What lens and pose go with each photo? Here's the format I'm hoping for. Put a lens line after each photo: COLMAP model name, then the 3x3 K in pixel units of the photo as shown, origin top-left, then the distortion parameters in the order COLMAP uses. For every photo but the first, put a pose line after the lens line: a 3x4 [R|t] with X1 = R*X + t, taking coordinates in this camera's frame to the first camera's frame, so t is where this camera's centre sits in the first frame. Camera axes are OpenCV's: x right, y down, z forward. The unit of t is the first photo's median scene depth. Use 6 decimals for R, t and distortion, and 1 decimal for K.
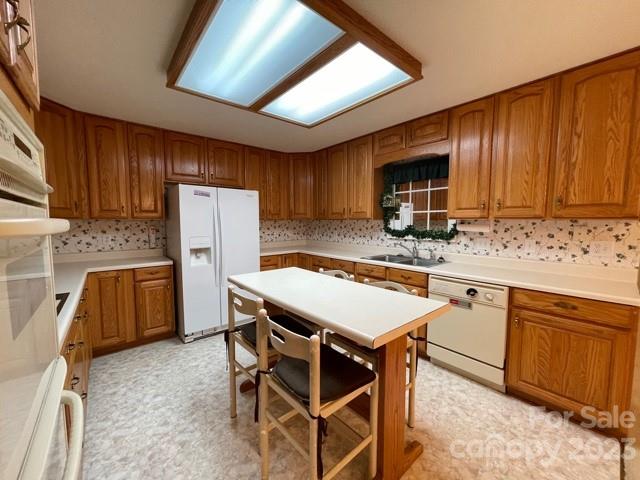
lens RADIAL K [[257.6, 0, 334.7], [0, 257.6, 245.8], [0, 0, 1]] dist [0.000551, -0.000248]
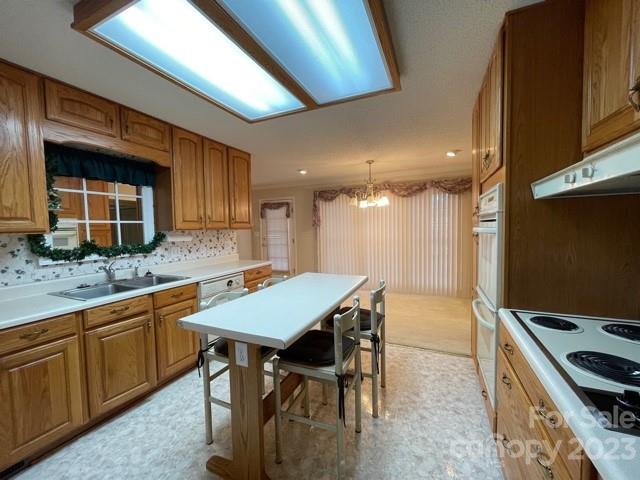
lens RADIAL K [[257.6, 0, 320.8], [0, 257.6, 239.6], [0, 0, 1]] dist [0.000551, -0.000248]
pose [[-0.400009, -0.028922, 0.916055, -0.689239], [0.116469, 0.989794, 0.082108, -0.077617], [-0.909081, 0.139536, -0.392558, 0.829173]]
